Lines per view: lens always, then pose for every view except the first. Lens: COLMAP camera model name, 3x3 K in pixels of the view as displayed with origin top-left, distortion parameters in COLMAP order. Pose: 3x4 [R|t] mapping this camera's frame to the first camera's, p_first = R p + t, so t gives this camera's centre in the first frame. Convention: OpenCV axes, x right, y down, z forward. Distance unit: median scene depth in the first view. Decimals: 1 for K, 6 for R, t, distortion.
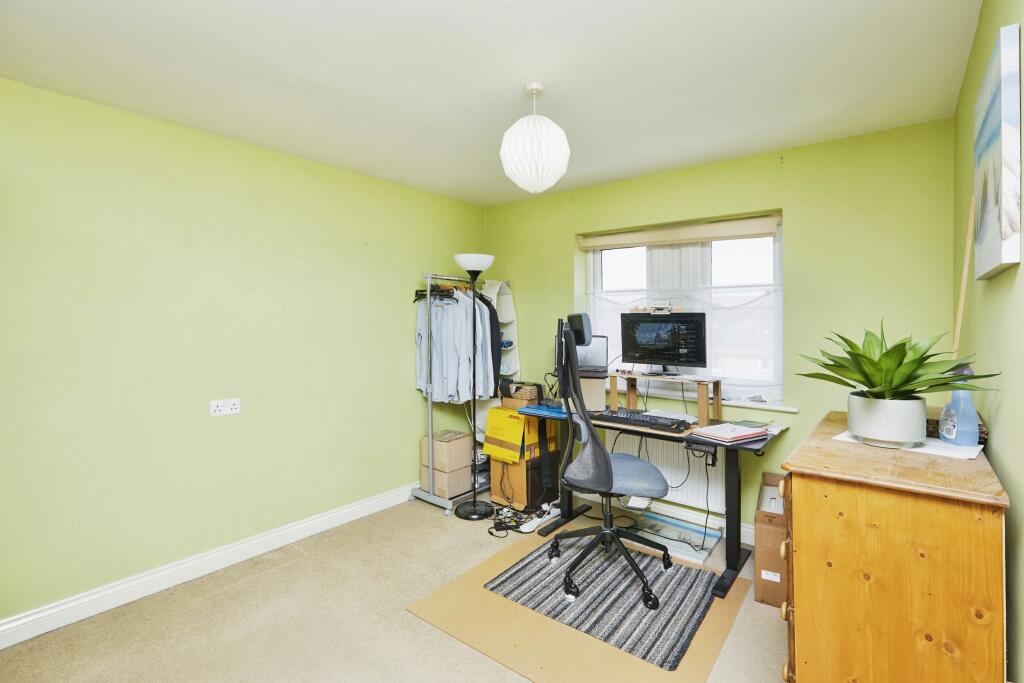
lens RADIAL K [[471.6, 0, 523.1], [0, 471.6, 324.8], [0, 0, 1]] dist [-0.011471, 0.001798]
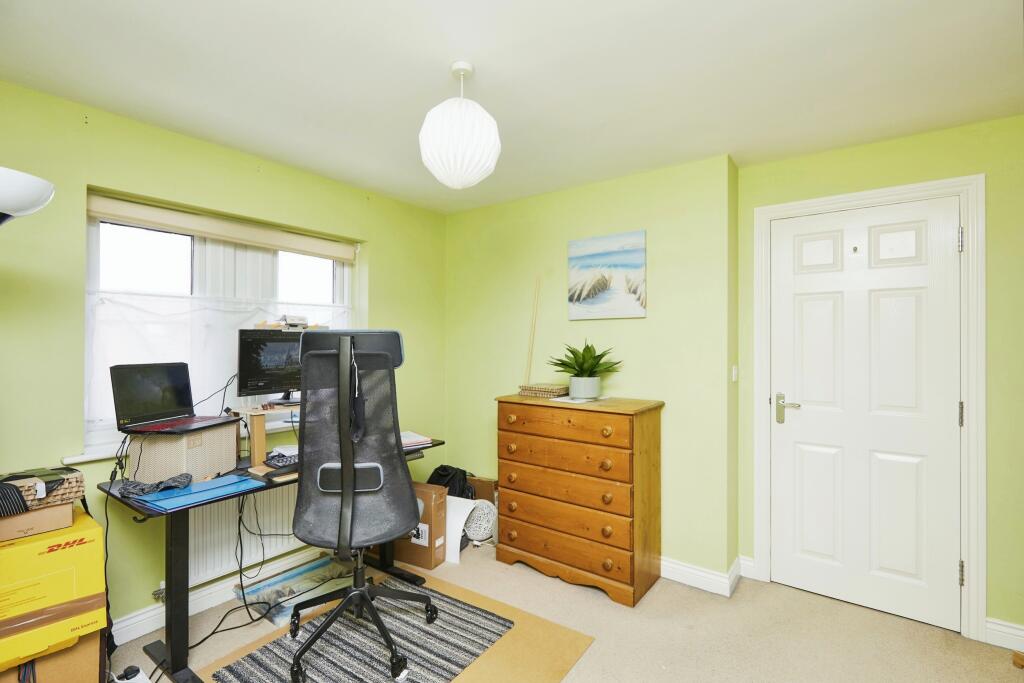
lens RADIAL K [[471.6, 0, 513.6], [0, 471.6, 336.7], [0, 0, 1]] dist [-0.011471, 0.001798]
pose [[-0.033523, 0.004659, 0.999427, -0.557638], [0.013991, 0.999893, -0.004192, -0.004022], [-0.999340, 0.013843, -0.033585, 0.631010]]
